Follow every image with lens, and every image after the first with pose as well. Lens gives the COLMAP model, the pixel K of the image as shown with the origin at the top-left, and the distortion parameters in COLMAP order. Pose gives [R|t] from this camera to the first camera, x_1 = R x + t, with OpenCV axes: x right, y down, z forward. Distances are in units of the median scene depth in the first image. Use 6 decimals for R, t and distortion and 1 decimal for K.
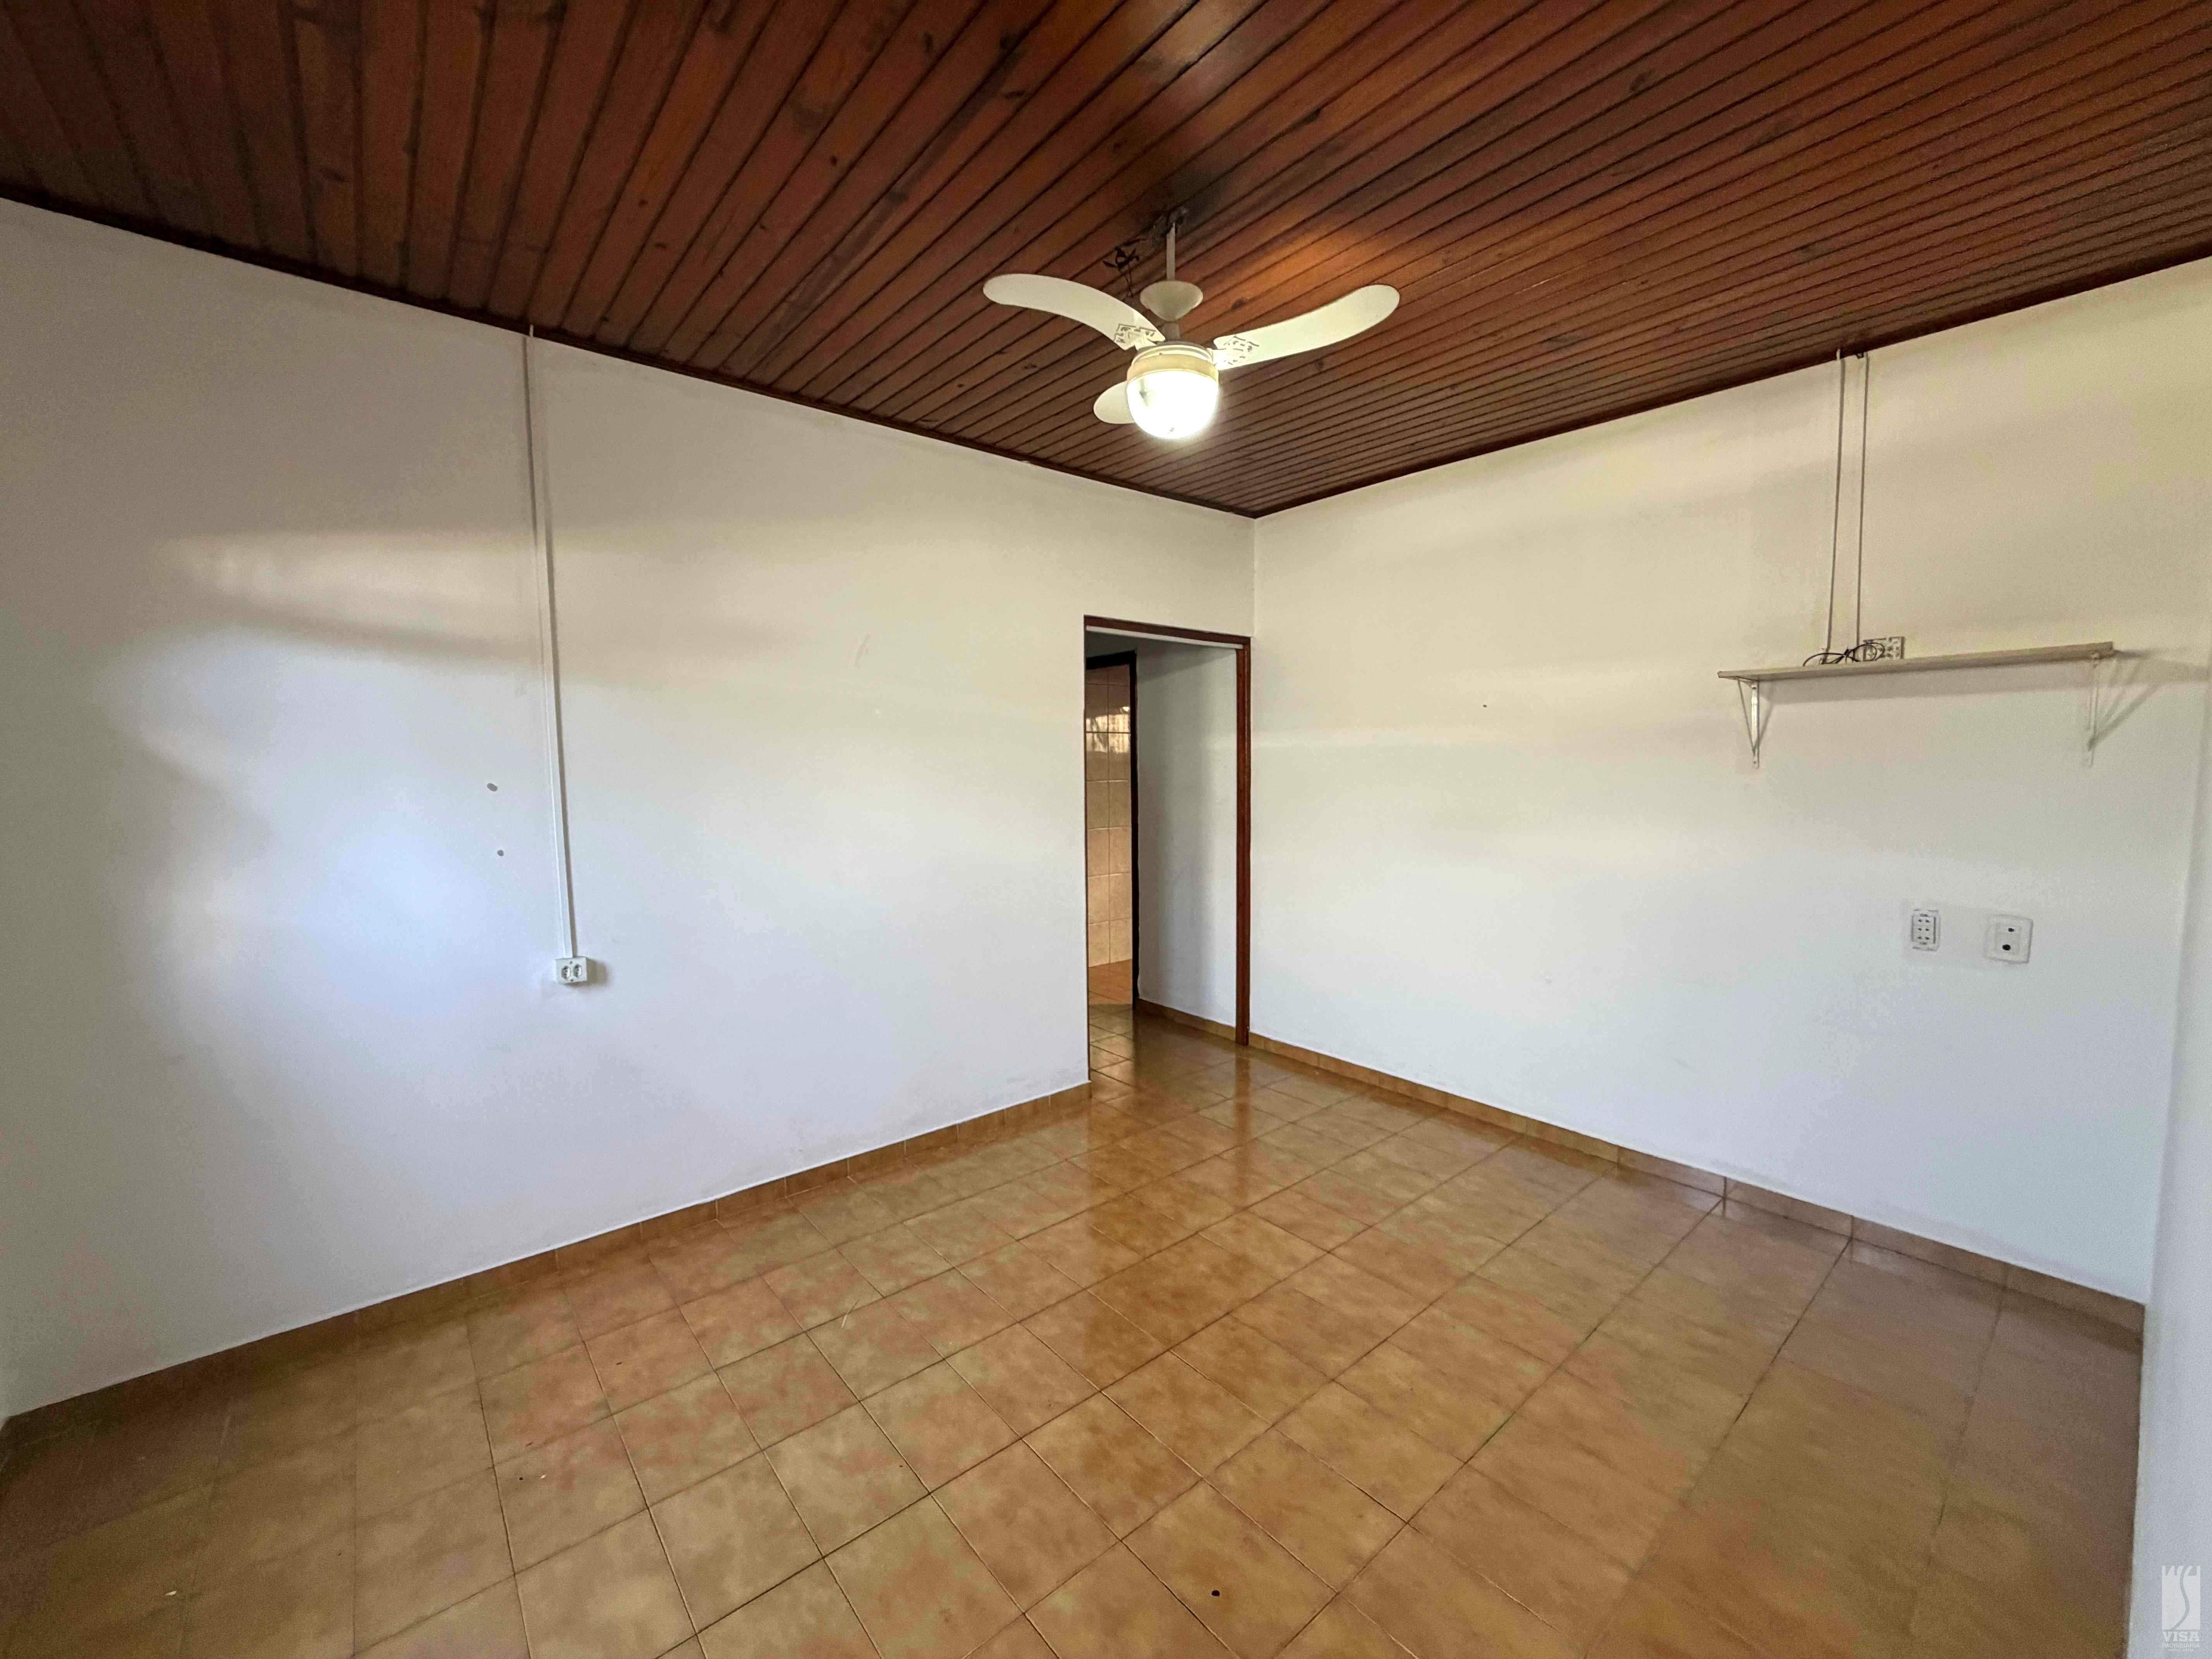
lens RADIAL K [[884.2, 0, 1096.4], [0, 884.2, 831.6], [0, 0, 1]] dist [0.008796, -0.001400]
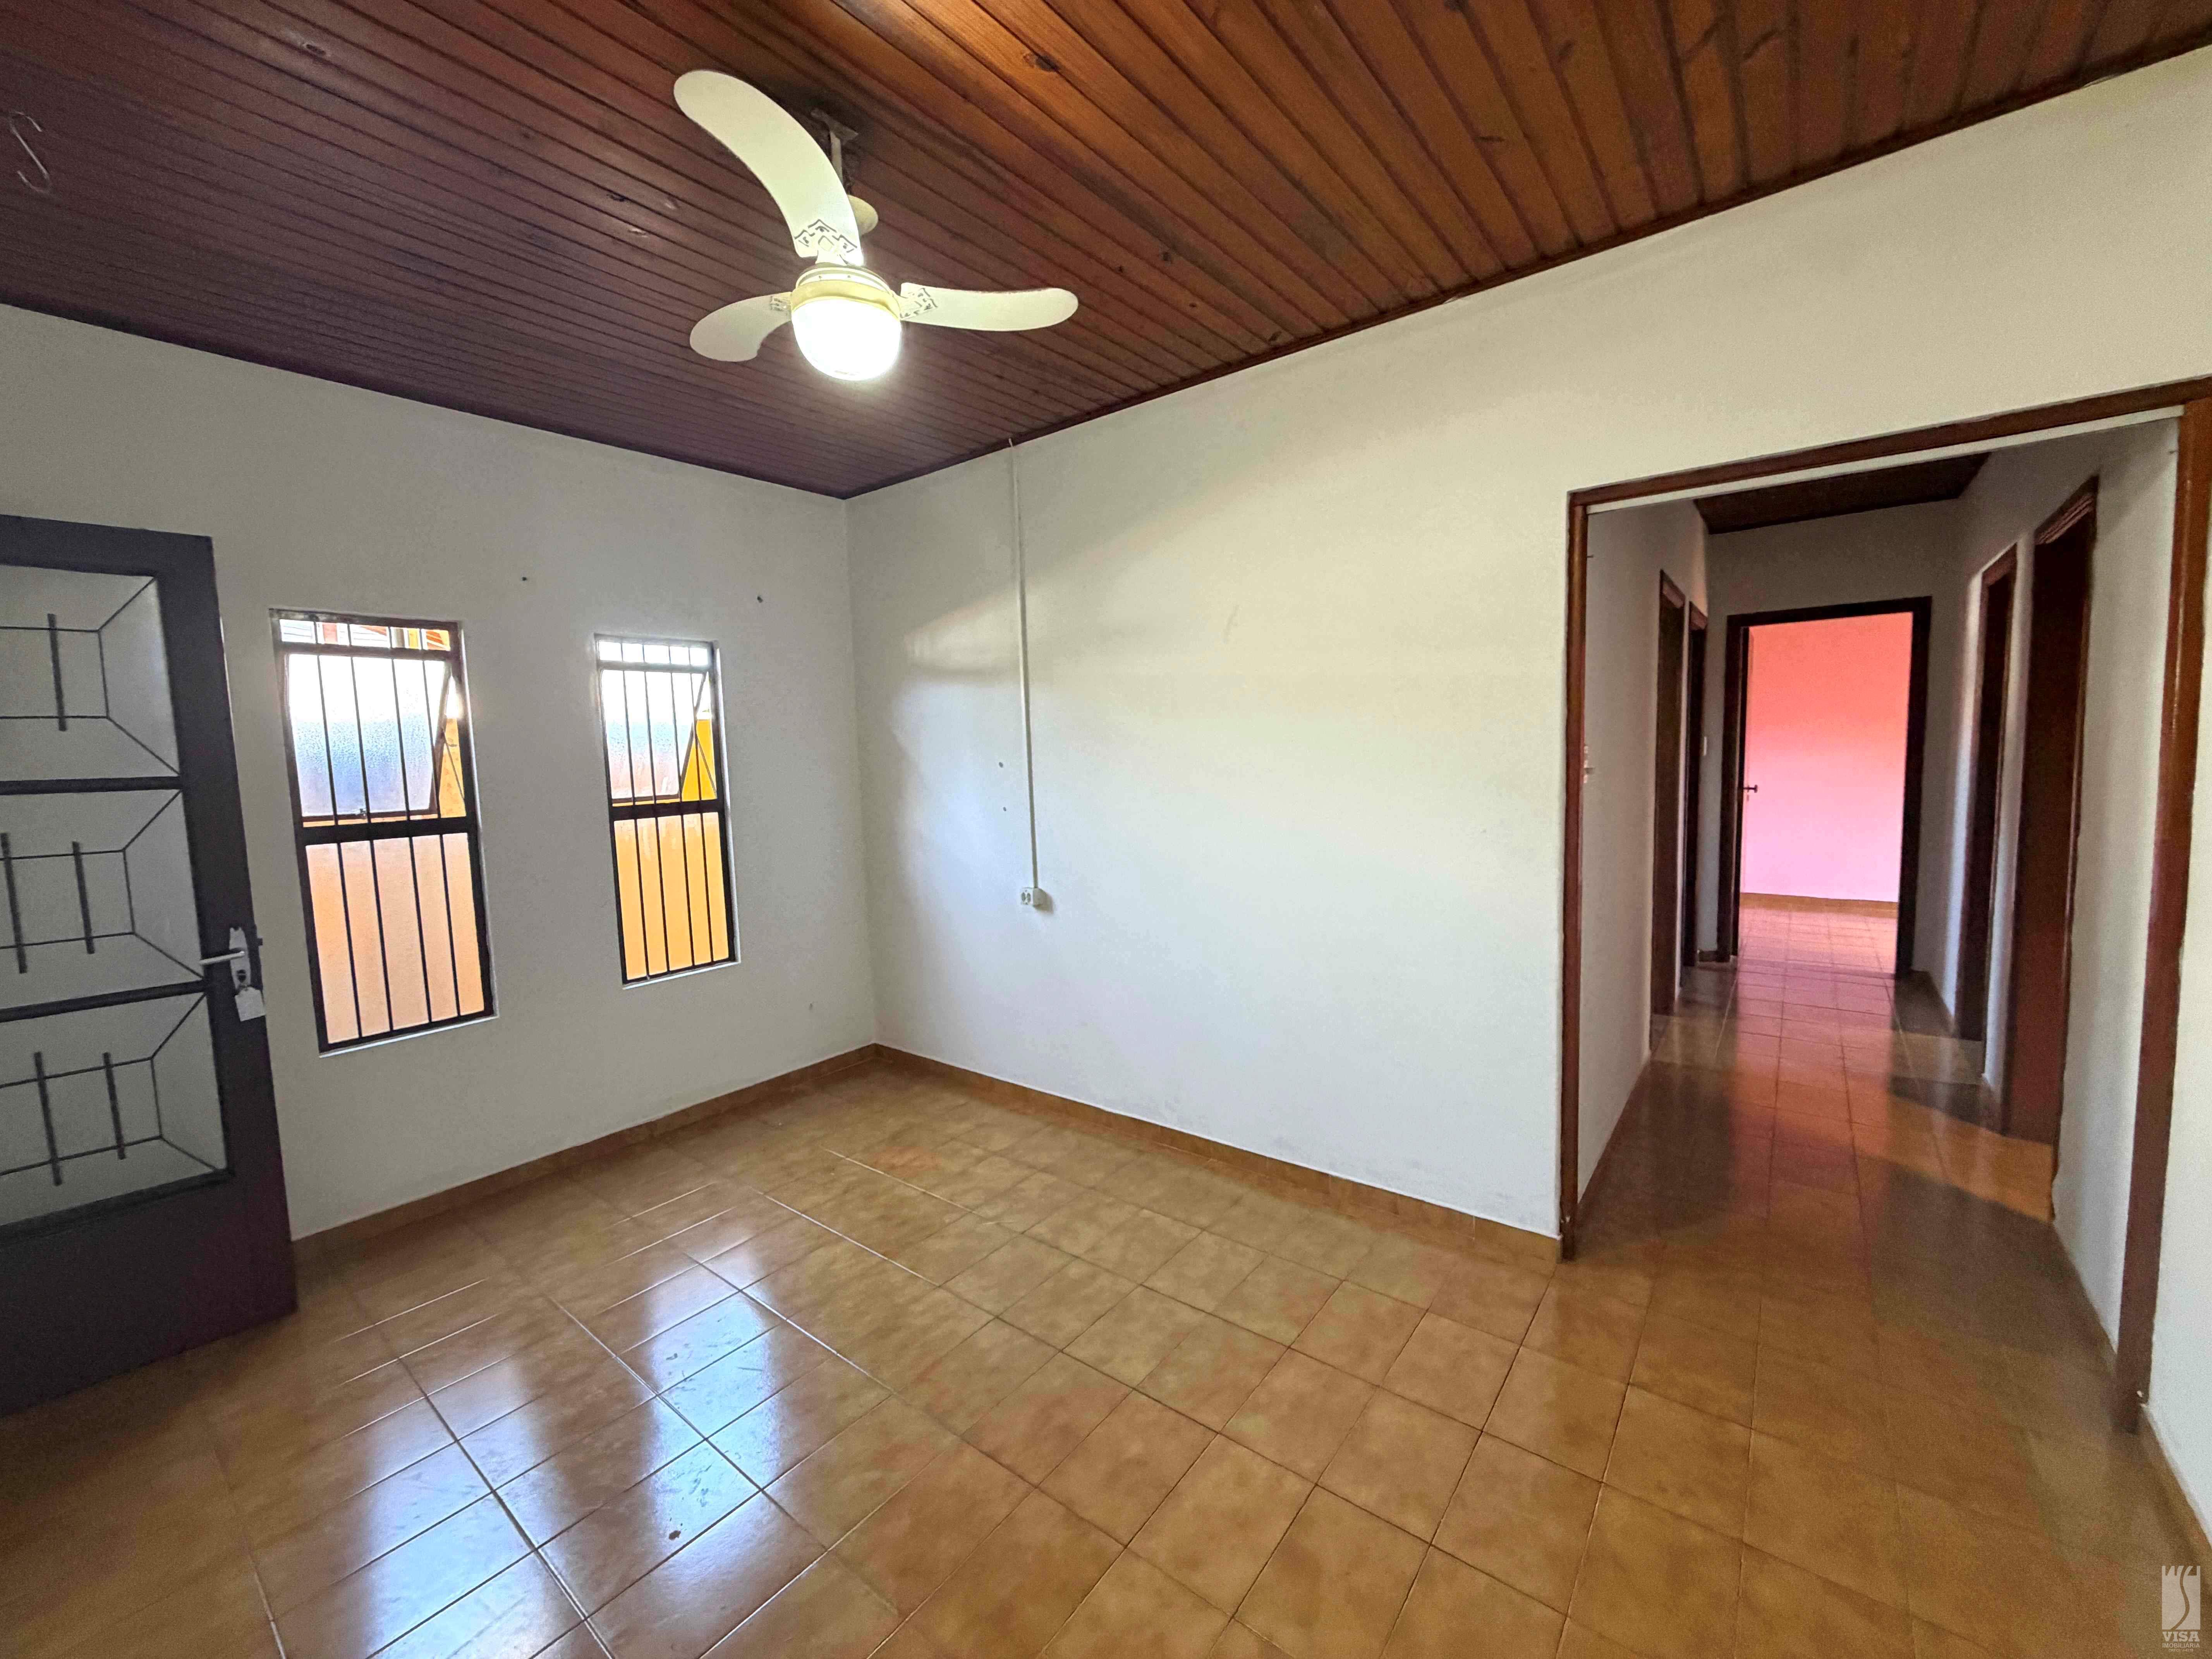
lens RADIAL K [[884.2, 0, 1099.1], [0, 884.2, 822.7], [0, 0, 1]] dist [0.008796, -0.001400]
pose [[0.206427, 0.086017, -0.974674, 0.794020], [-0.043542, 0.995949, 0.078673, -0.074451], [0.977493, 0.026199, 0.209336, 0.825623]]
